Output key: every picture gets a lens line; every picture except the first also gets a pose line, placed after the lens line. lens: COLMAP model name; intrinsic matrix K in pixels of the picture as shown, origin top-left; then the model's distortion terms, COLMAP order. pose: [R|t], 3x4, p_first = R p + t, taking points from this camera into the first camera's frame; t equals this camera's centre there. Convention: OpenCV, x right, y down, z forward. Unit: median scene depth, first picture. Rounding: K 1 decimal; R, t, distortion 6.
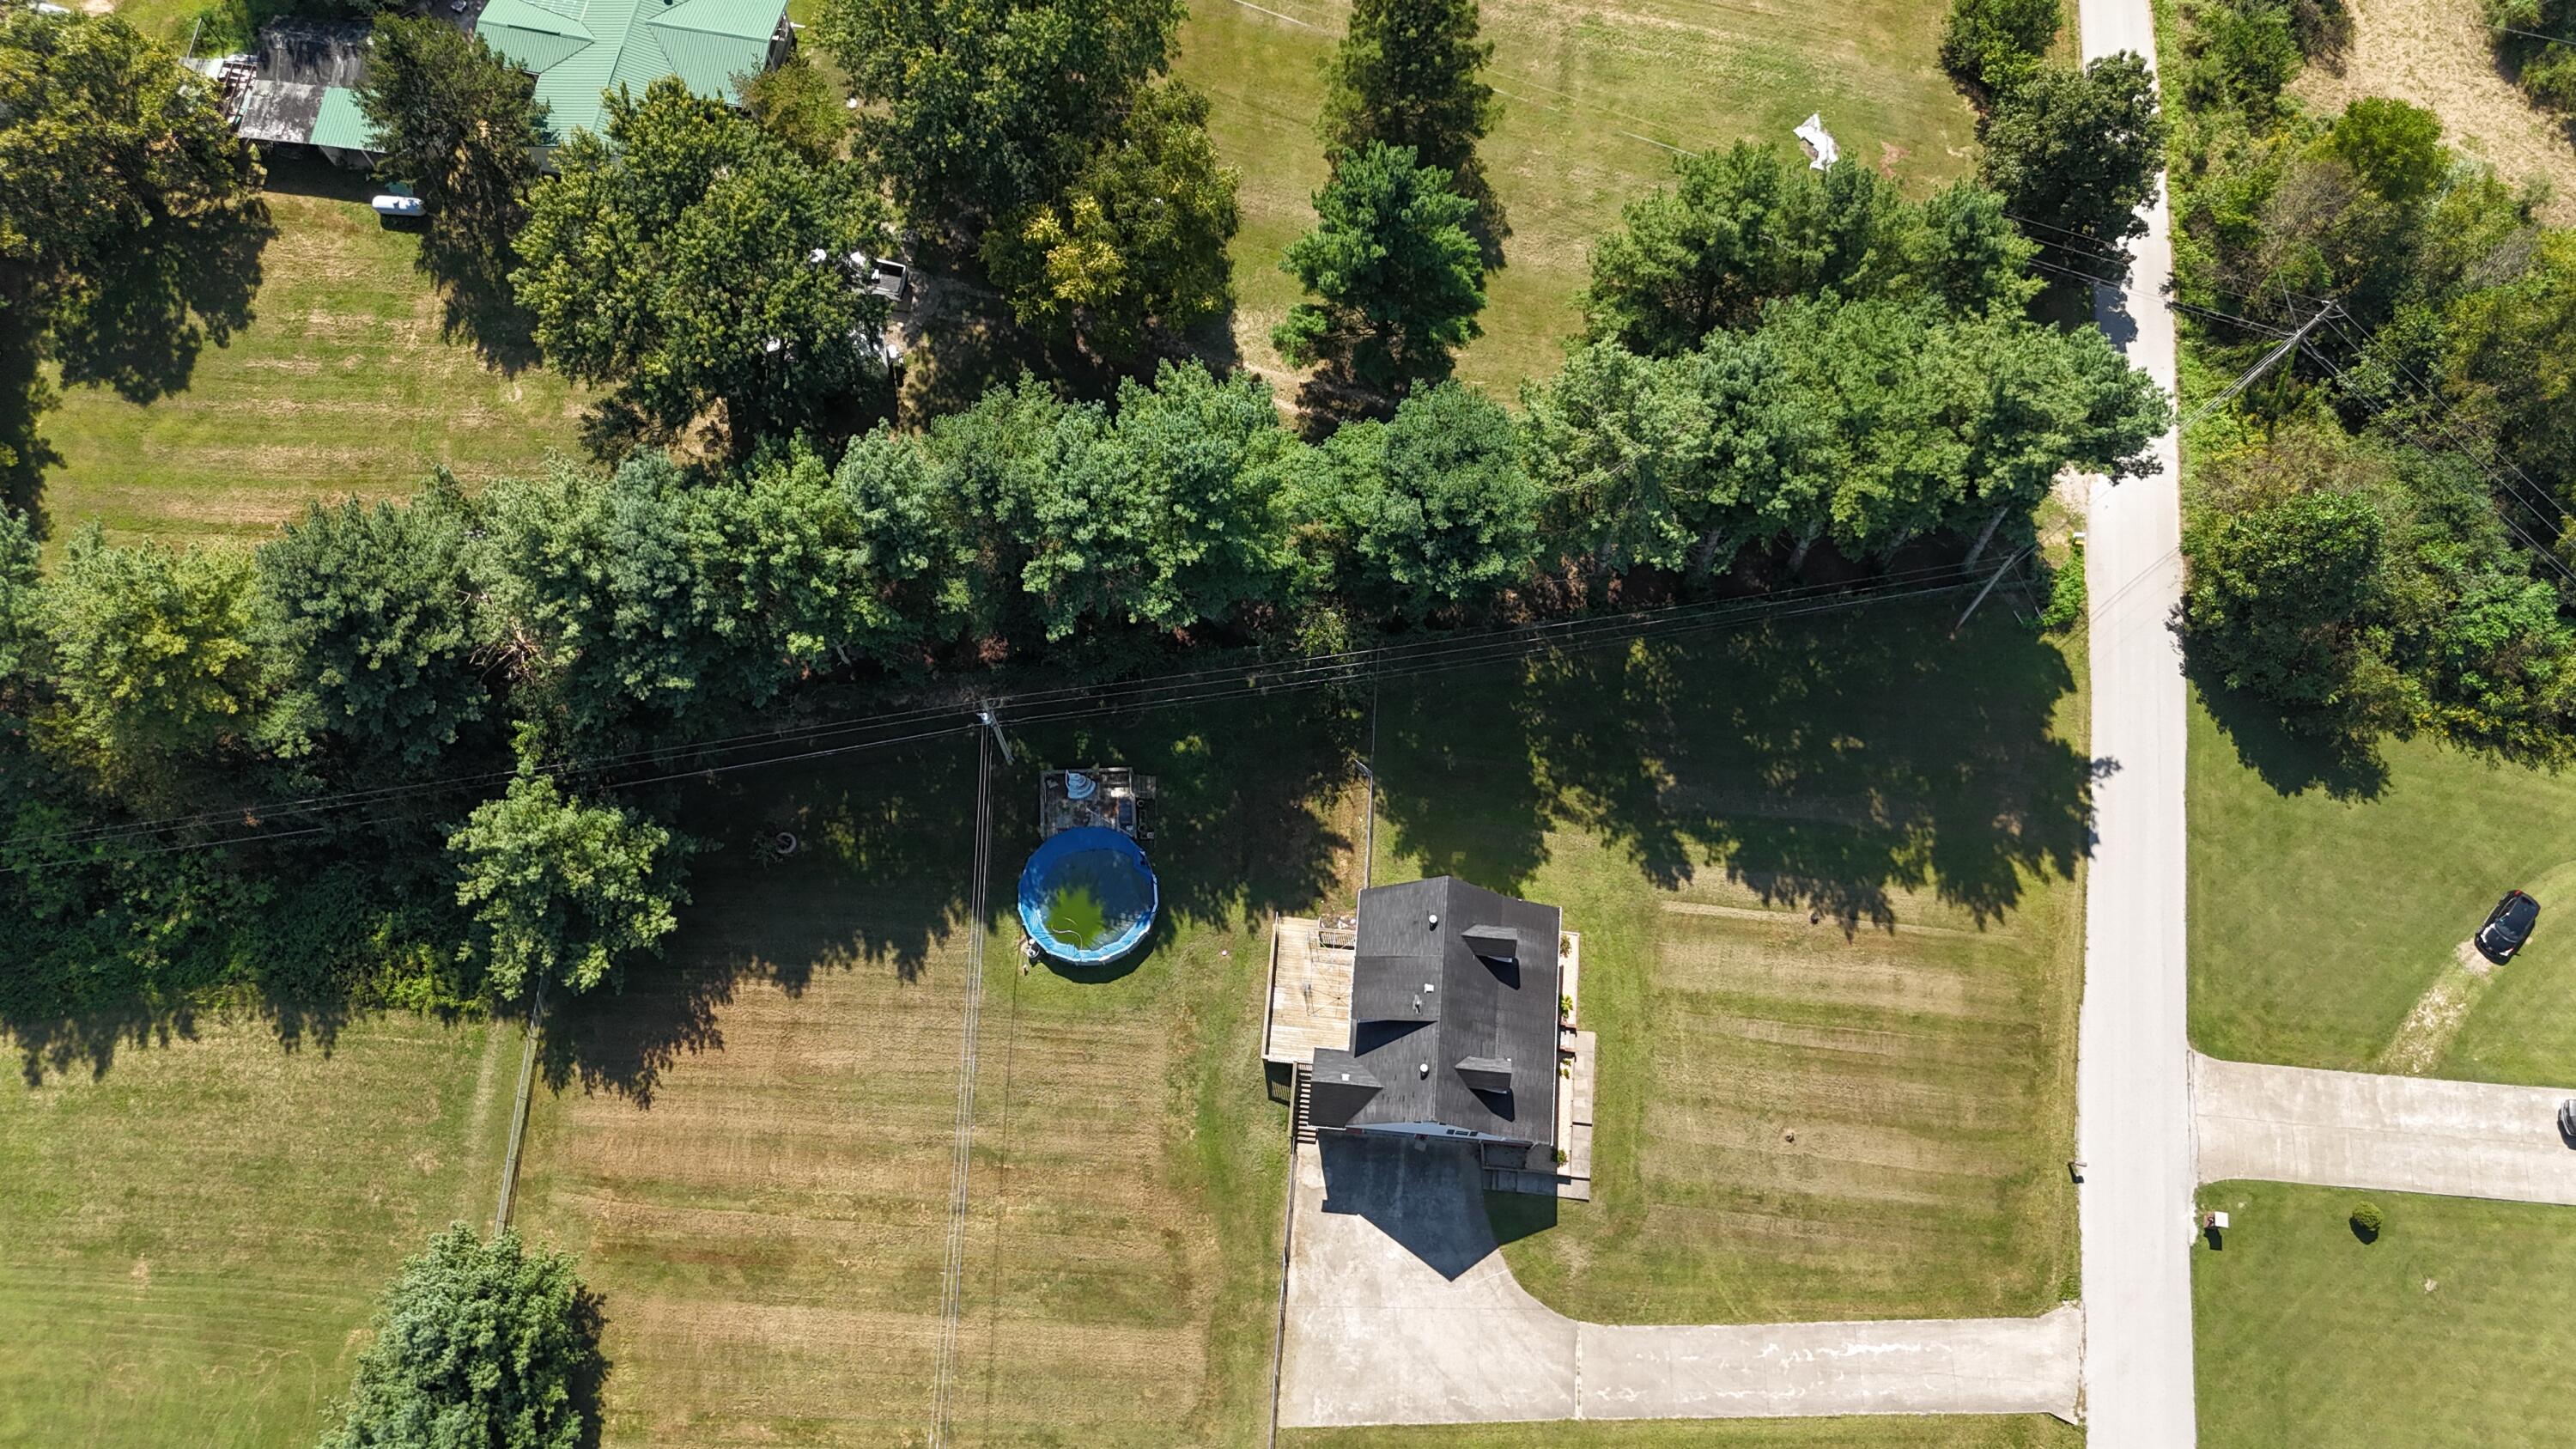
lens RADIAL K [[1904.2, 0, 1264.5], [0, 1904.2, 725.9], [0, 0, 1]] dist [0.059576, -0.057465]
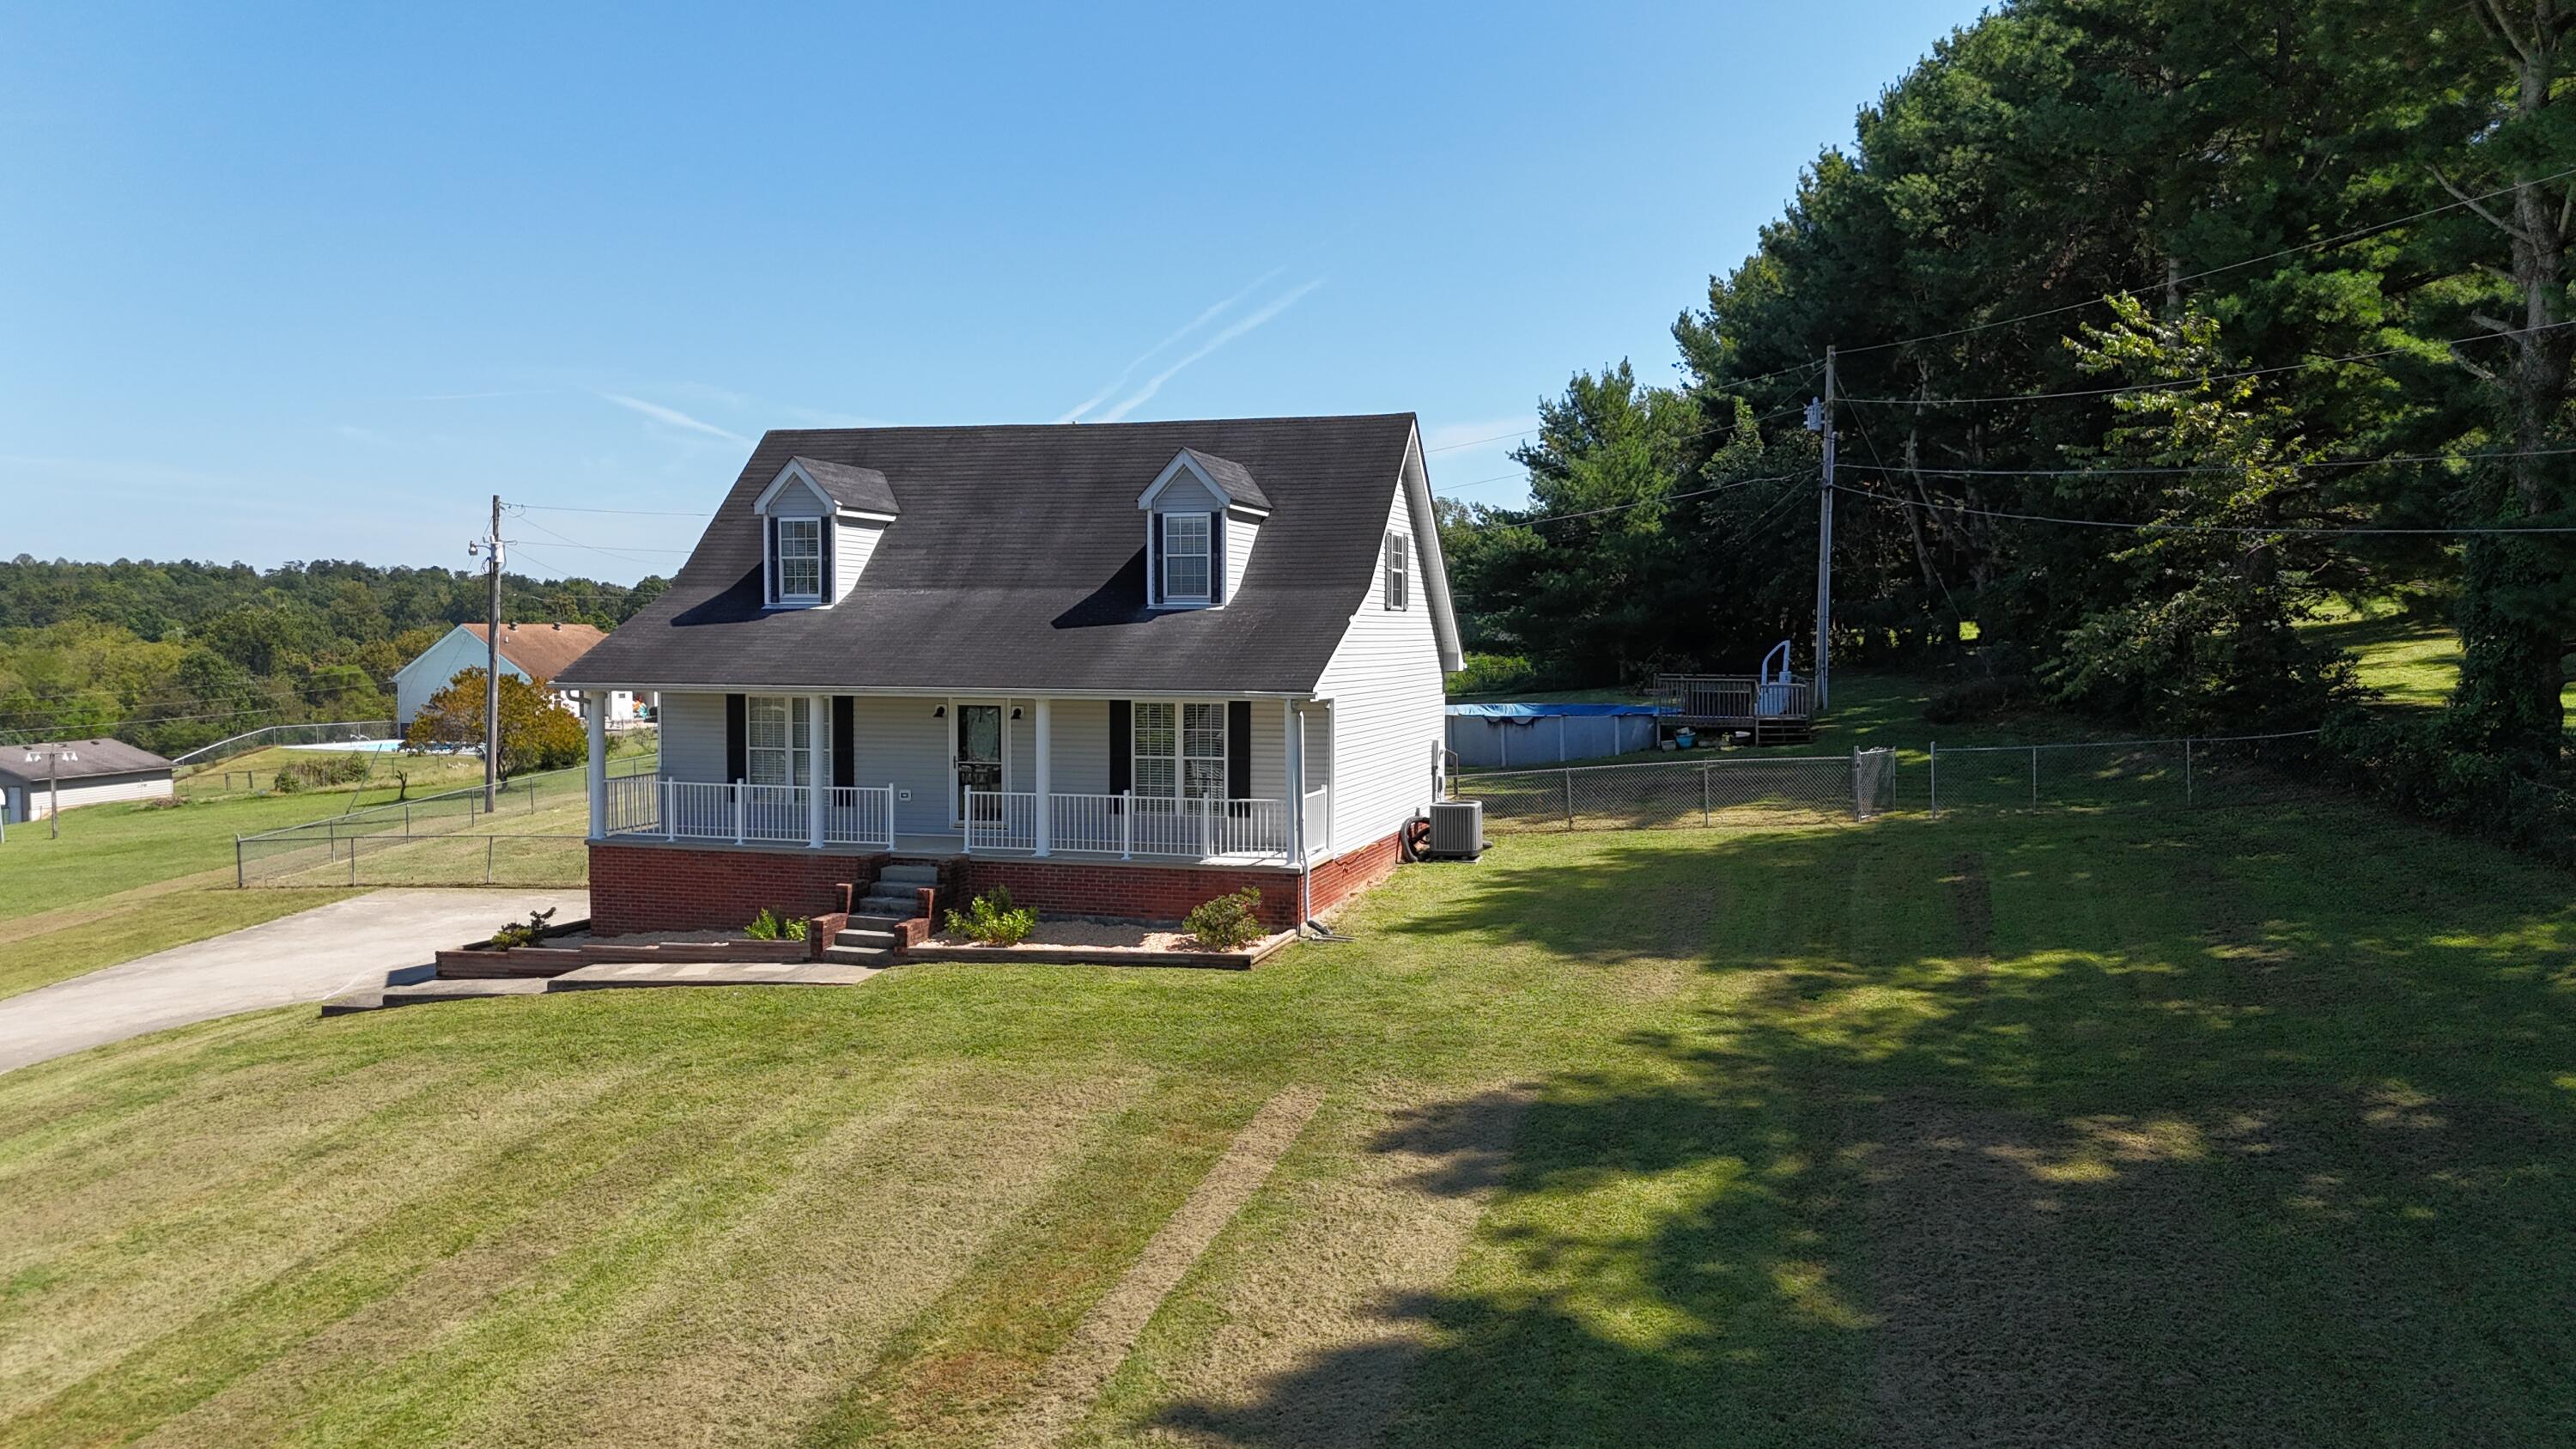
lens RADIAL K [[1904.2, 0, 1316.2], [0, 1904.2, 725.3], [0, 0, 1]] dist [0.059576, -0.057465]
pose [[-0.193833, 0.065781, -0.978827, 0.408822], [-0.924259, 0.322257, 0.204684, 0.042389], [0.328898, 0.944364, -0.001666, 0.998895]]
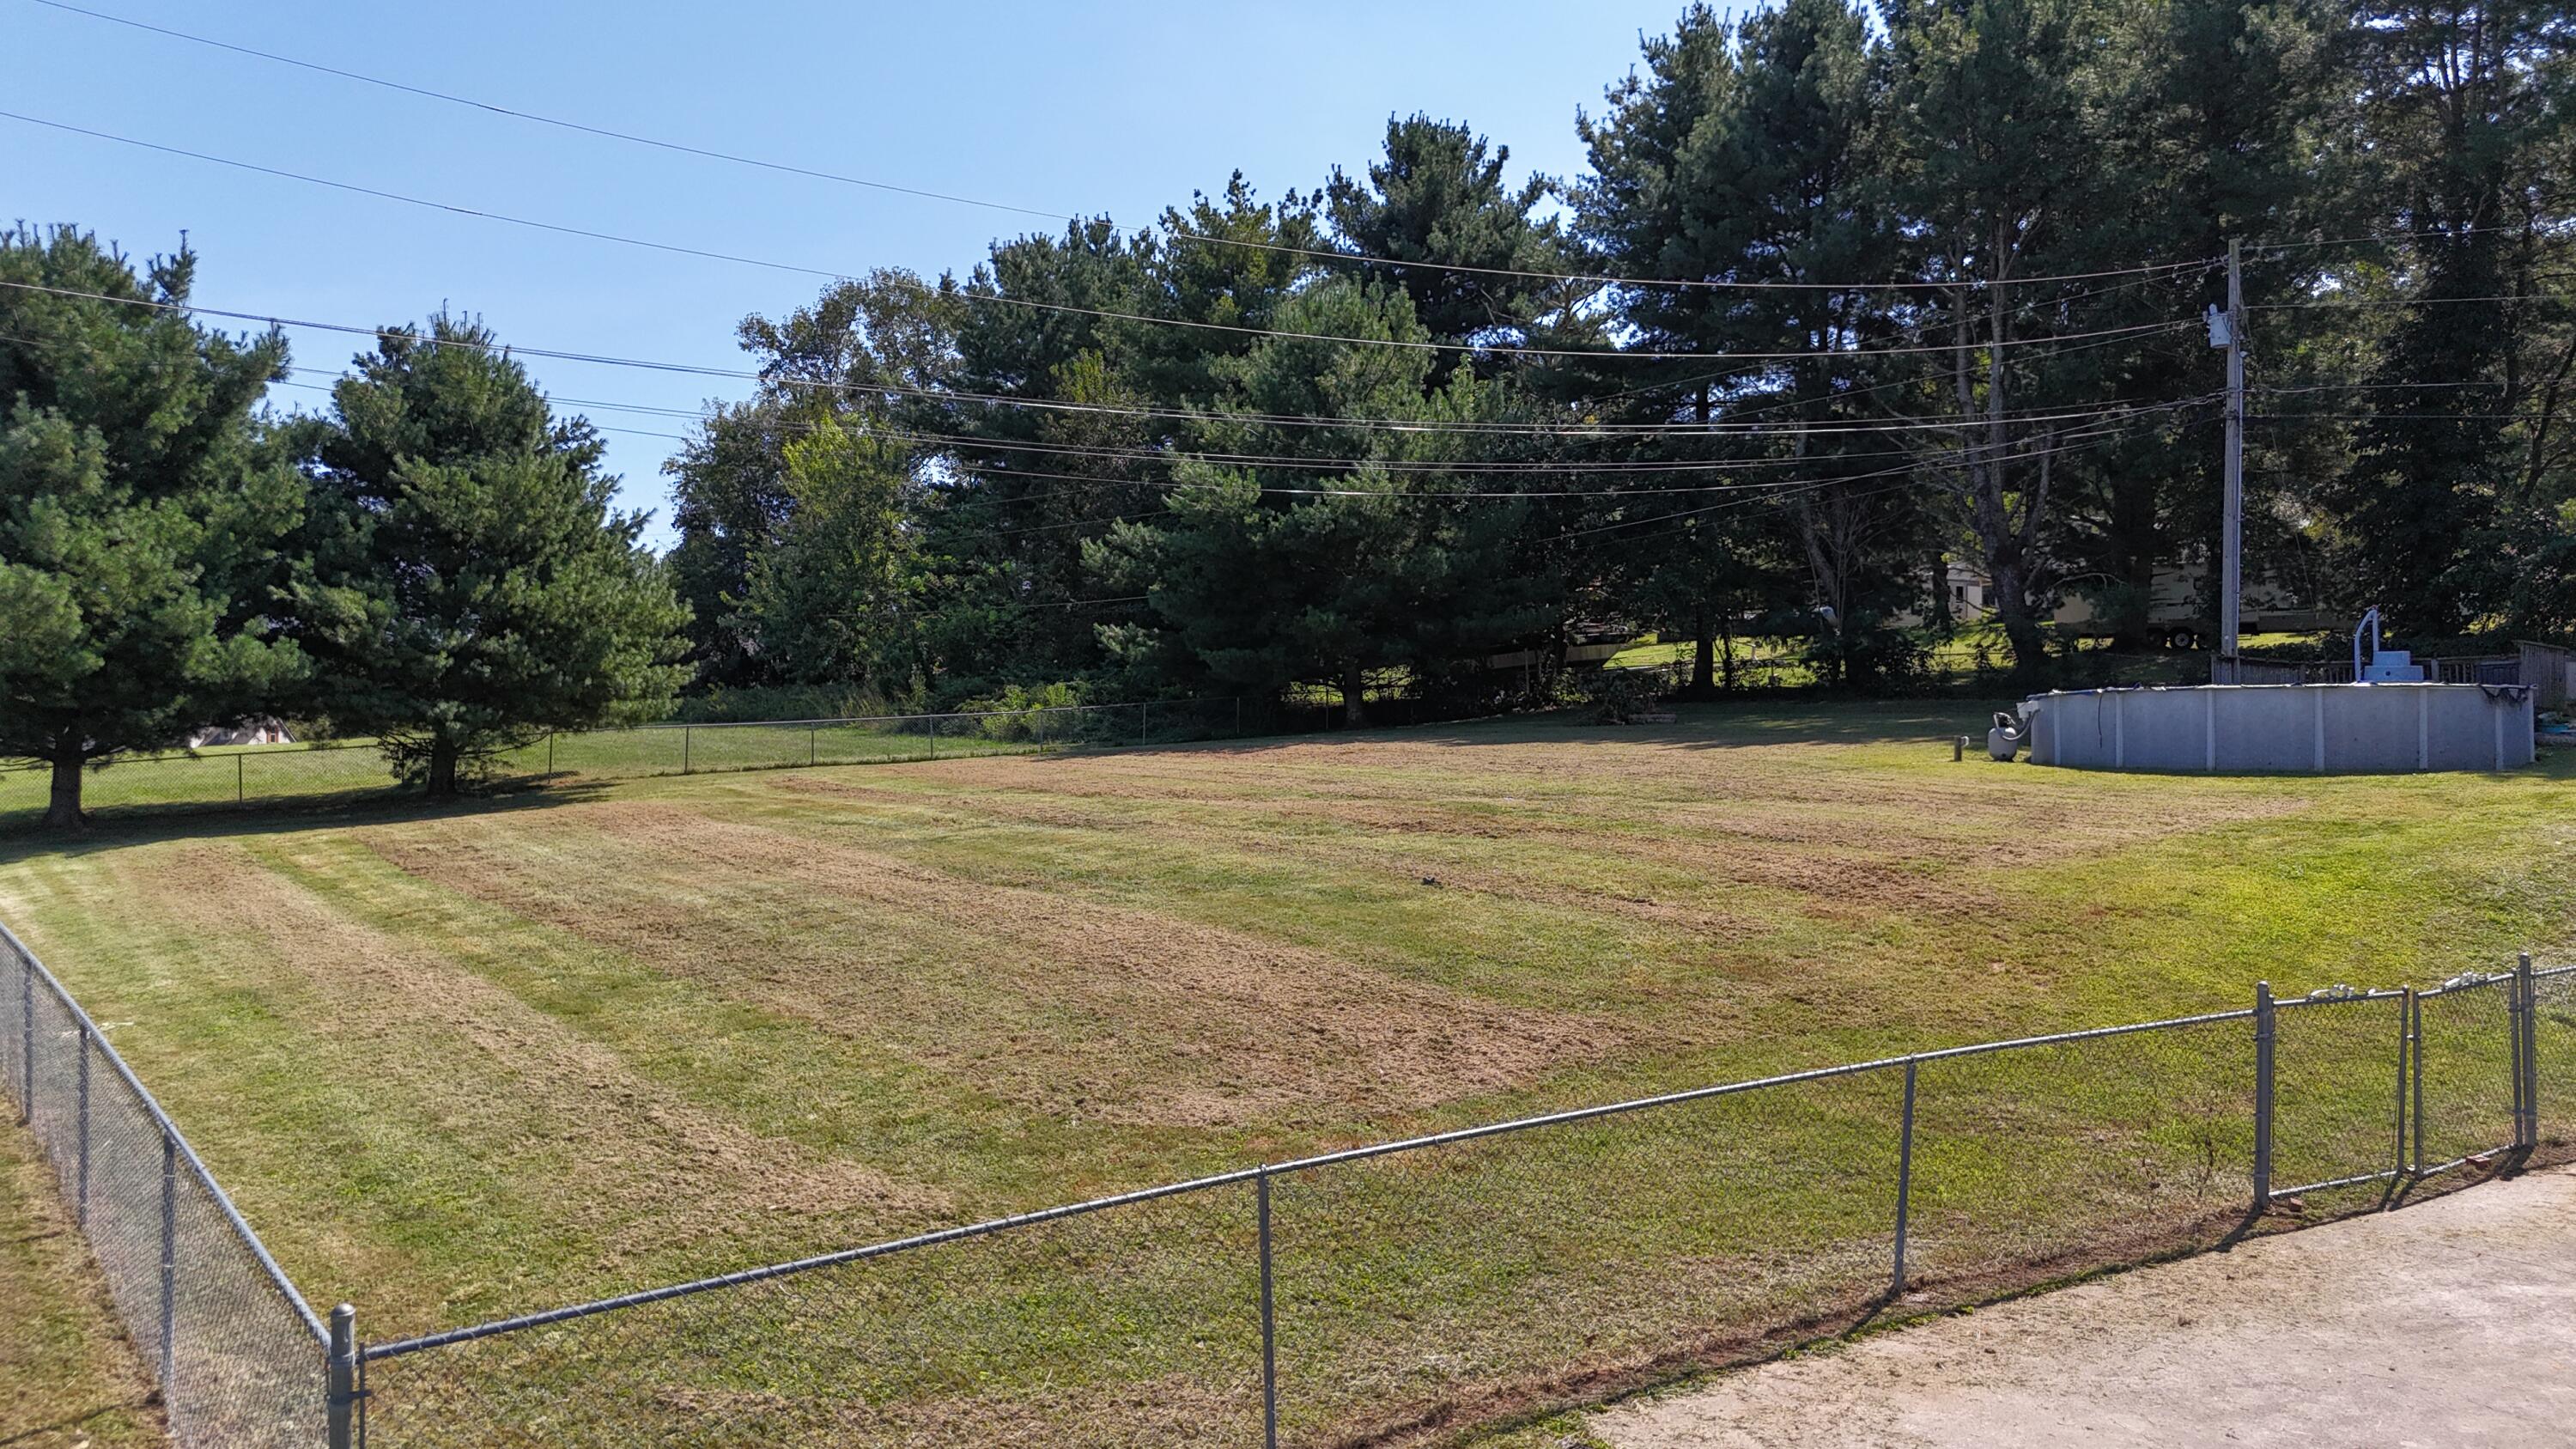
lens RADIAL K [[1913.3, 0, 1316.1], [0, 1913.3, 733.2], [0, 0, 1]] dist [0.007535, 0.004123]
pose [[0.603940, 0.002266, -0.797027, 0.063337], [-0.755481, 0.320284, -0.571548, 0.396004], [0.253980, 0.947319, 0.195144, 0.916733]]
